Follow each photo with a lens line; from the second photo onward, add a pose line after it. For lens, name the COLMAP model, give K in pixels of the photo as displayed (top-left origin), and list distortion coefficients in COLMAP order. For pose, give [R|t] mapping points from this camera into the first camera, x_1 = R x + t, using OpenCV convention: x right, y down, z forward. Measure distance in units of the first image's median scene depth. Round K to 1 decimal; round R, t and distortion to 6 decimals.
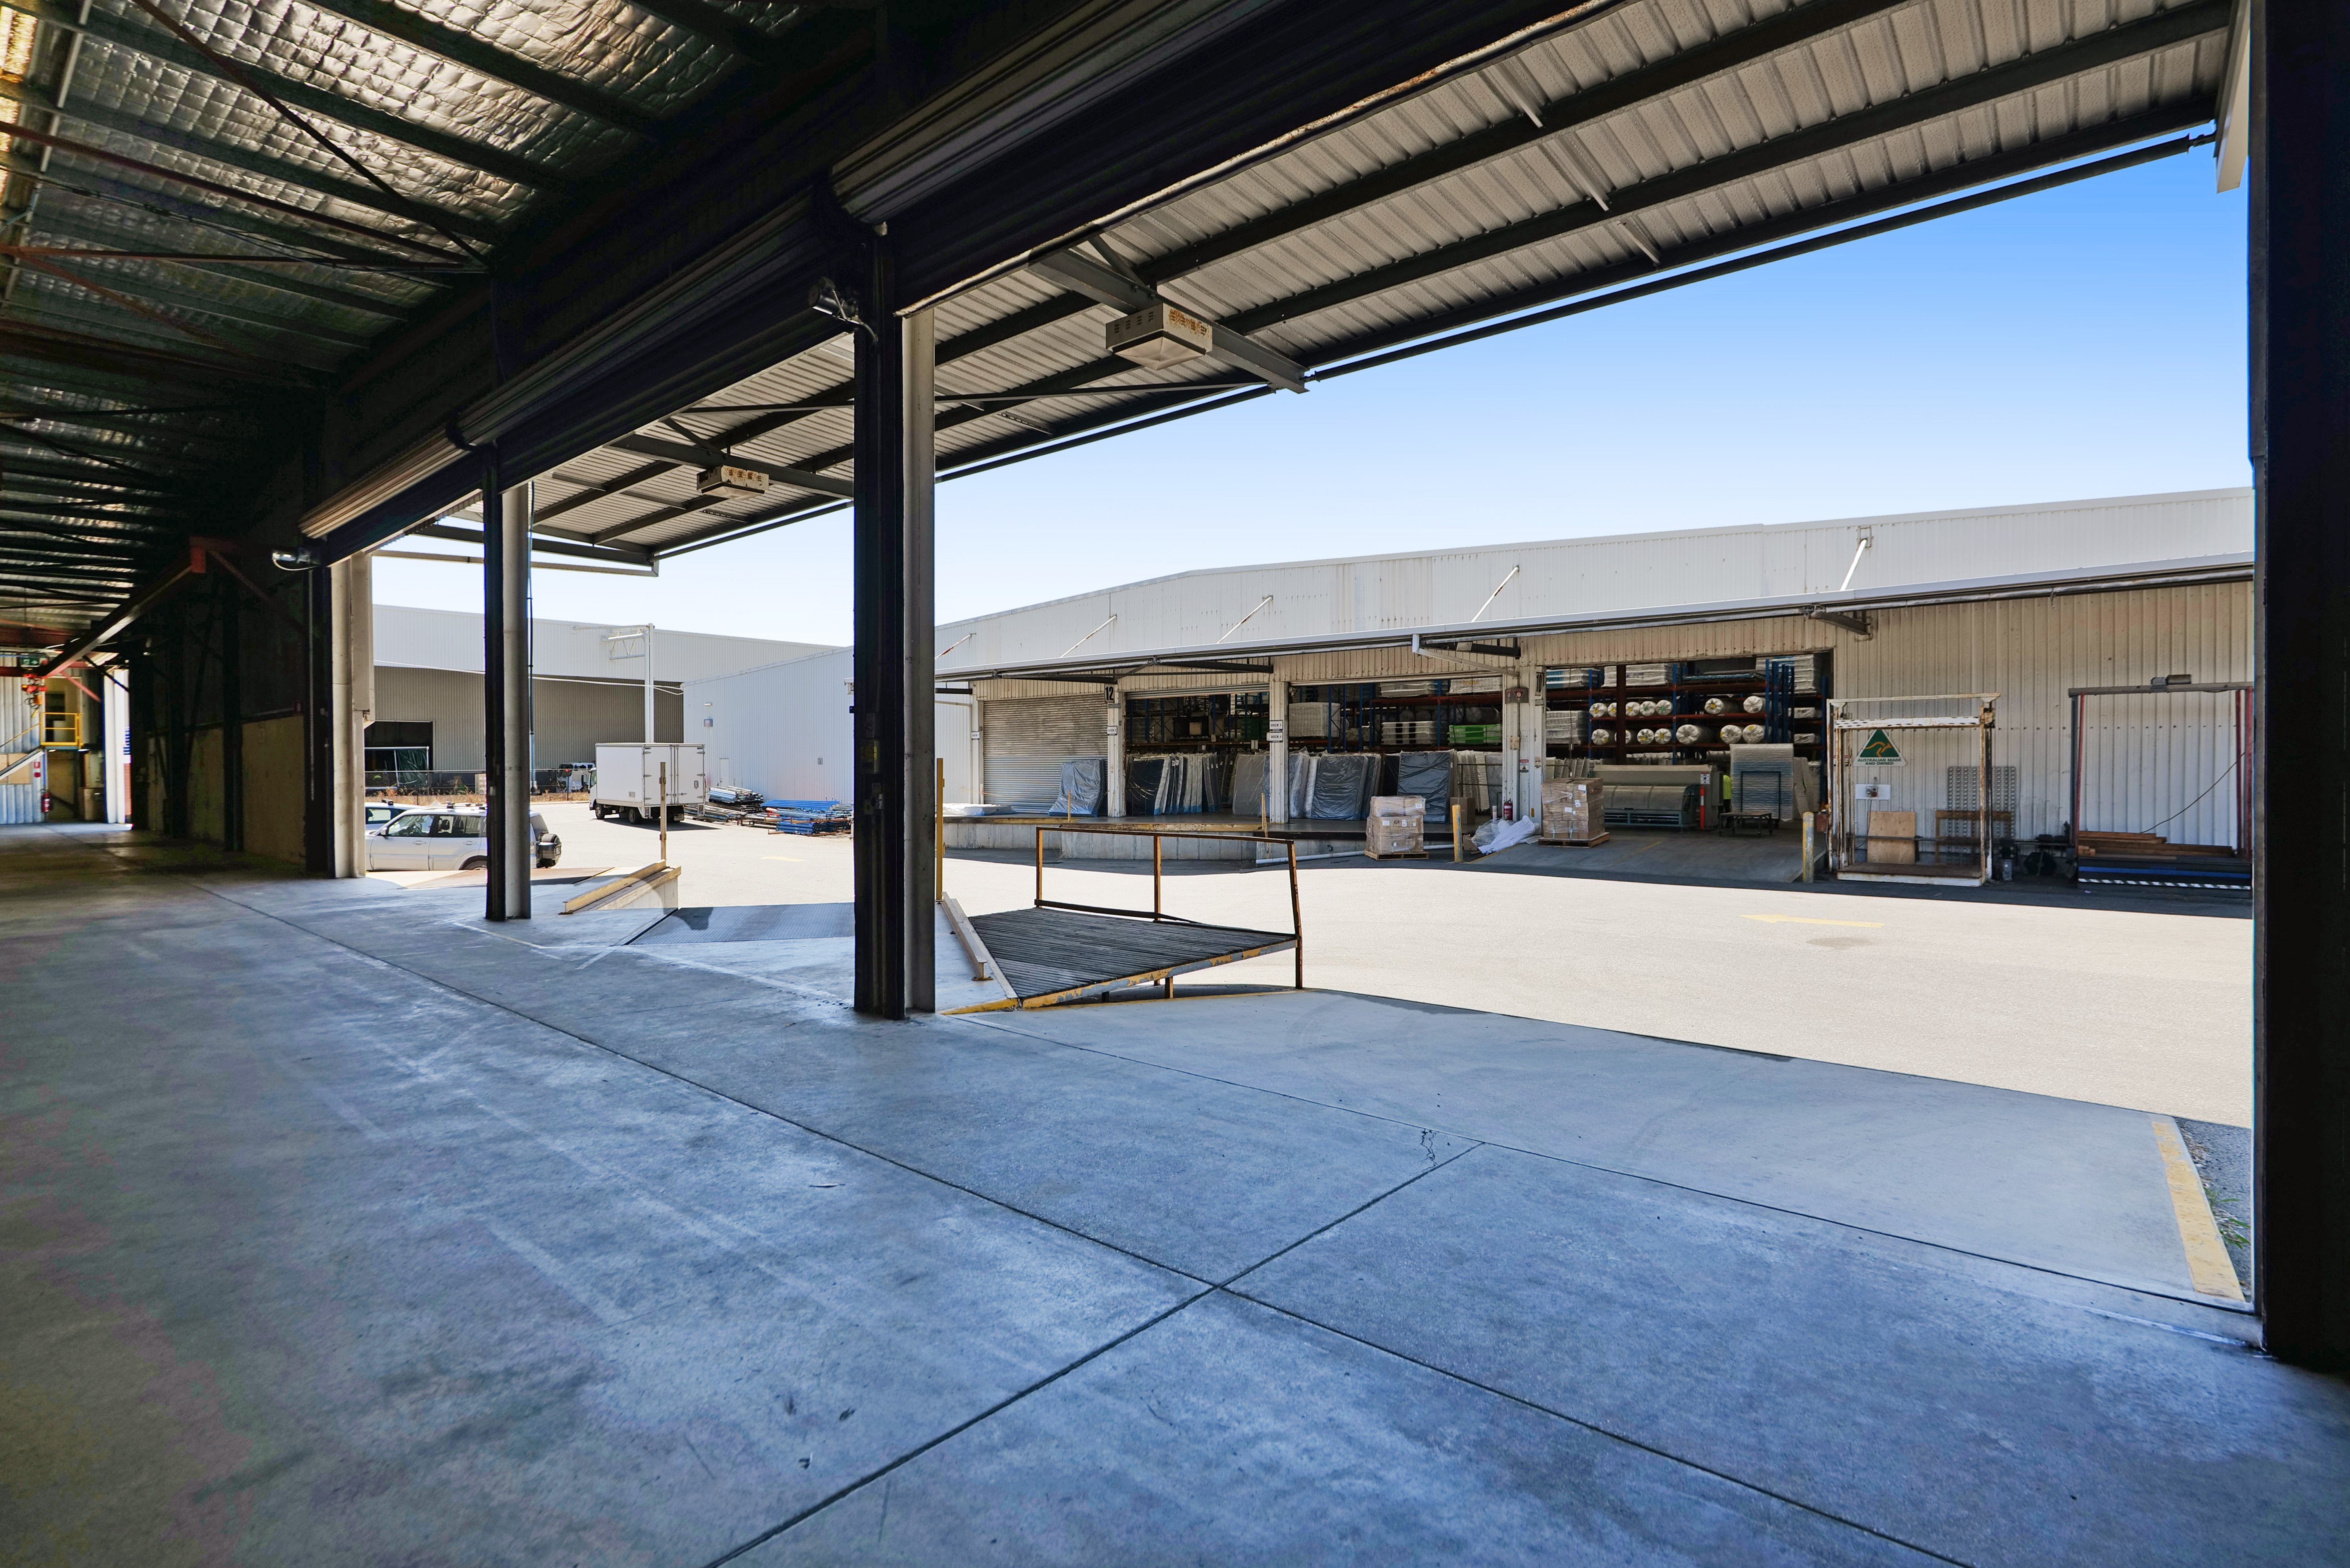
lens RADIAL K [[1133.4, 0, 1175.0], [0, 1133.4, 784.0], [0, 0, 1]] dist [0.001576, 0.000224]
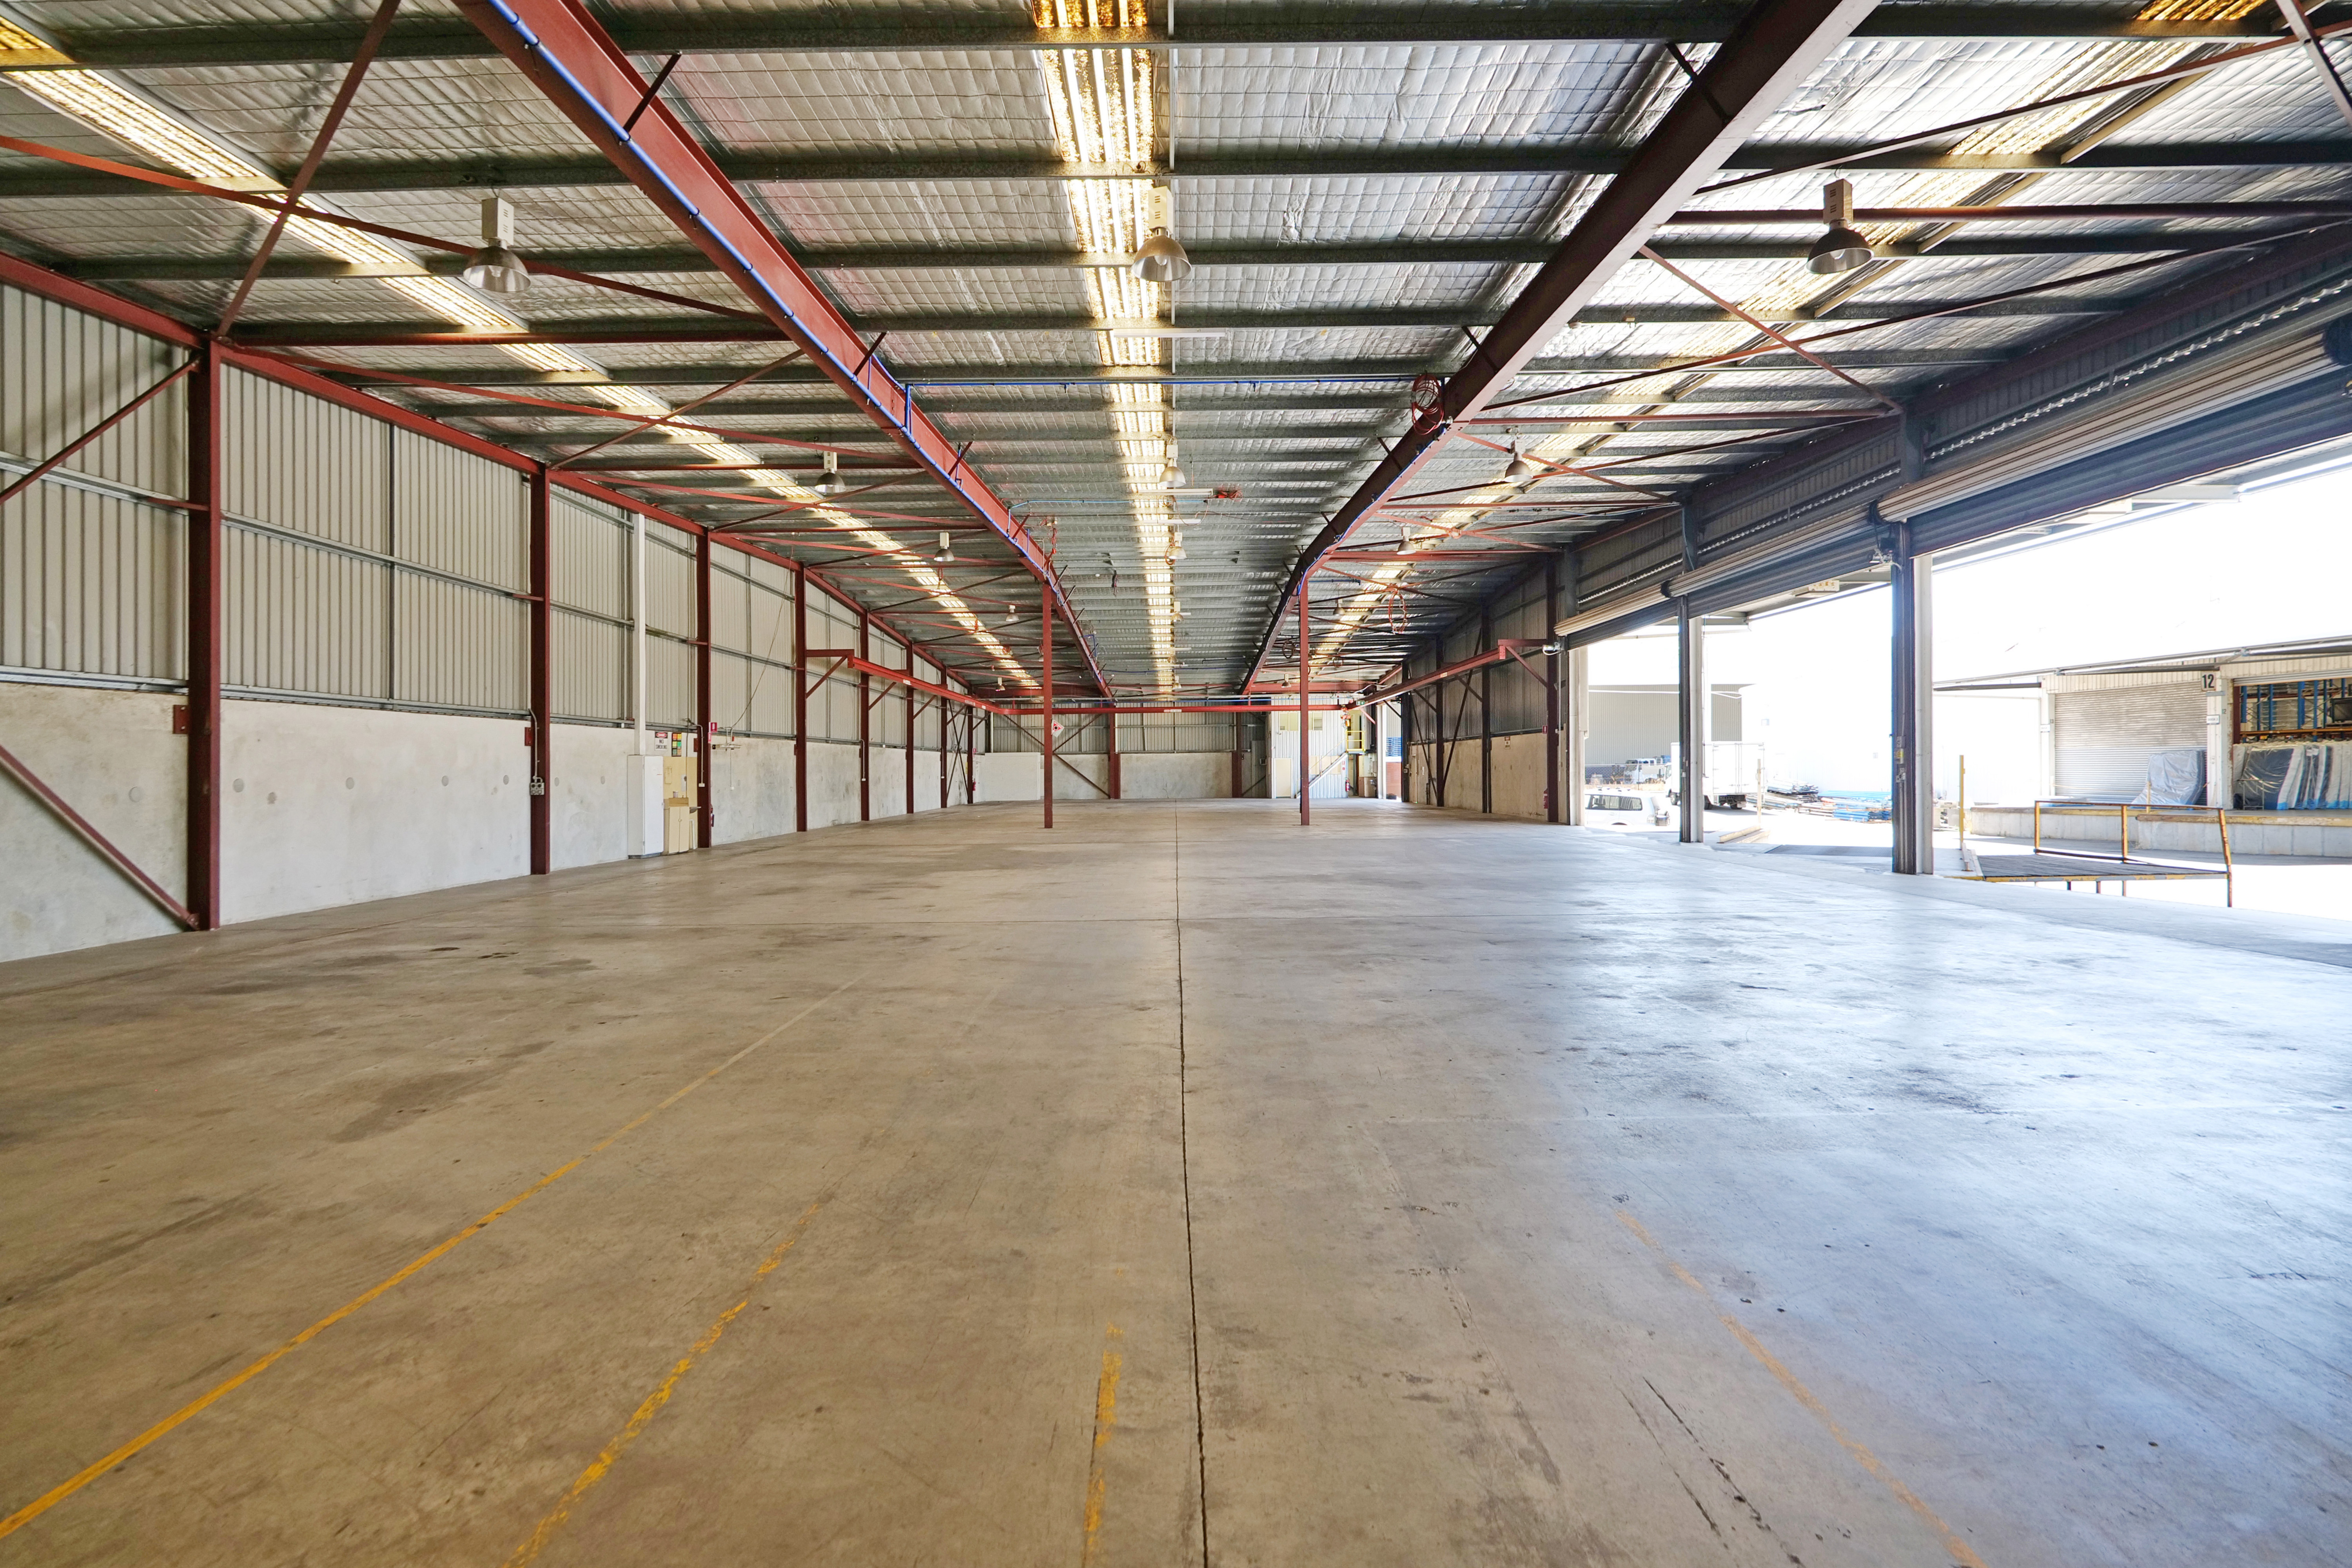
lens RADIAL K [[1149.5, 0, 1119.7], [0, 1149.5, 779.3], [0, 0, 1]] dist [-0.032369, 0.000068]
pose [[0.627632, 0.001864, -0.778508, 0.096337], [-0.002449, 0.999997, 0.000420, 0.004881], [0.778507, 0.001643, 0.627634, -0.305376]]
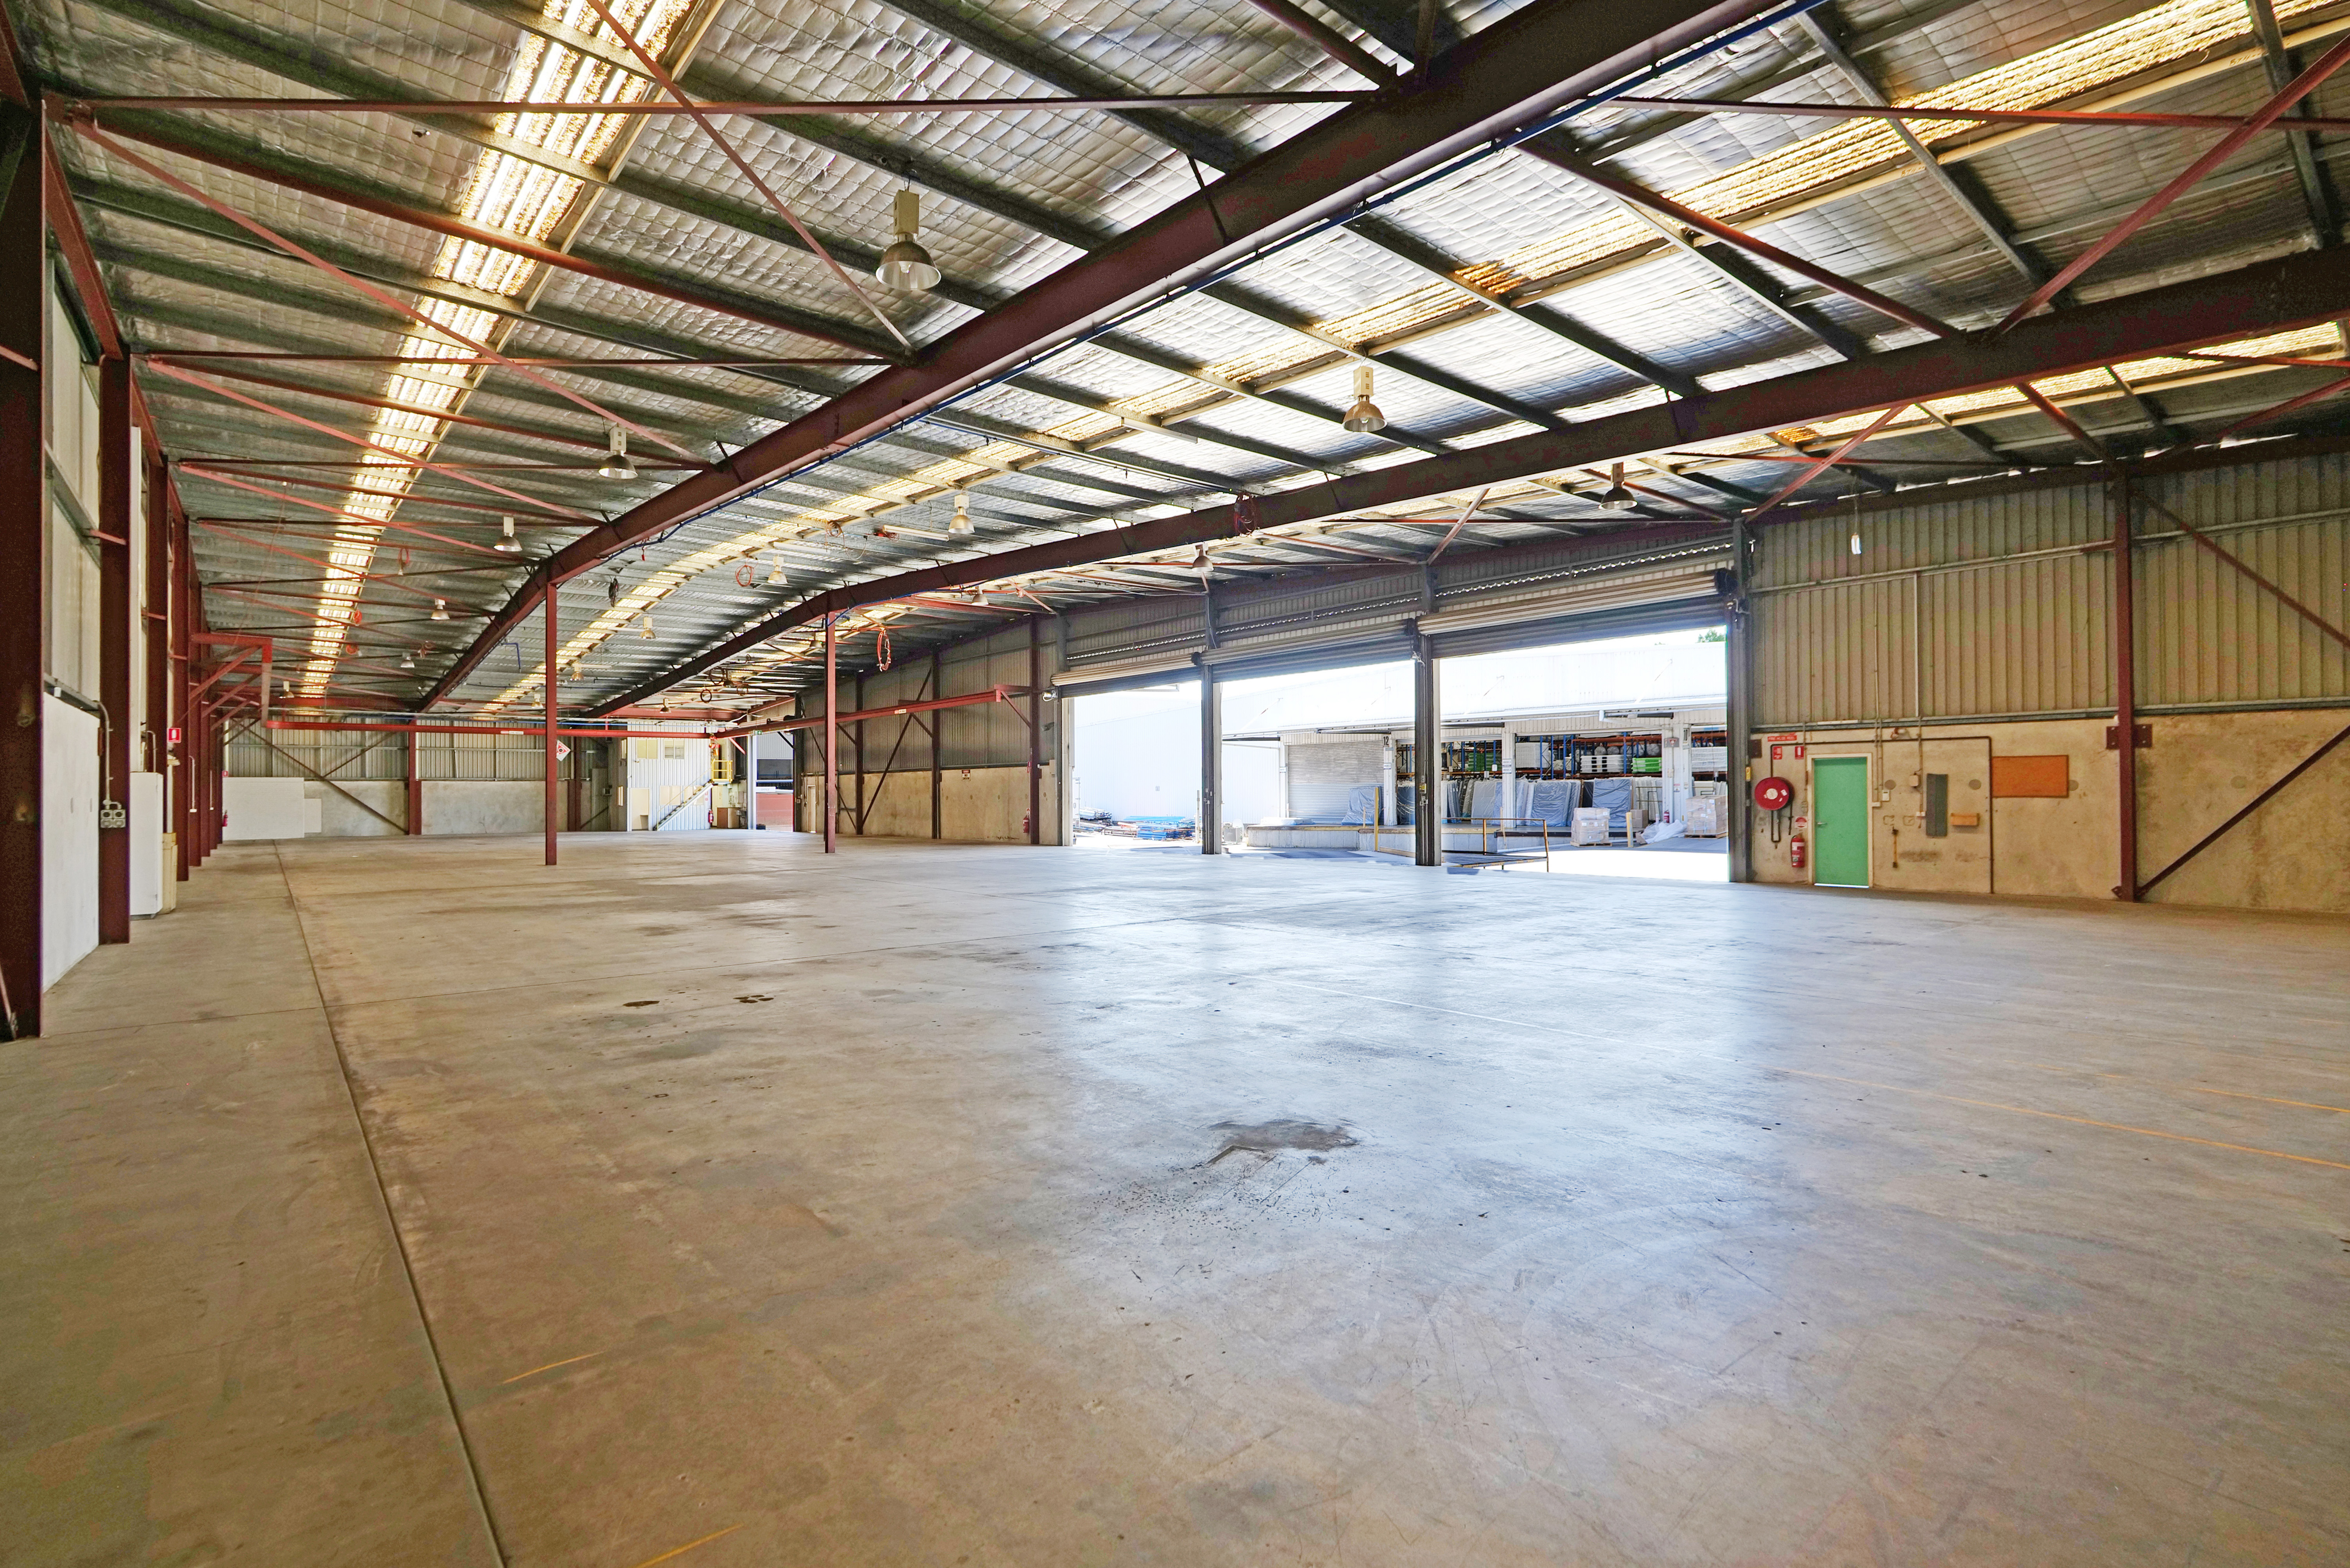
lens RADIAL K [[1133.5, 0, 1175.0], [0, 1133.5, 784.0], [0, 0, 1]] dist [0.001576, 0.000224]
pose [[0.986553, -0.007941, -0.163247, -0.085811], [0.004188, 0.999719, -0.023322, 0.008629], [0.163387, 0.022325, 0.986309, -0.476992]]
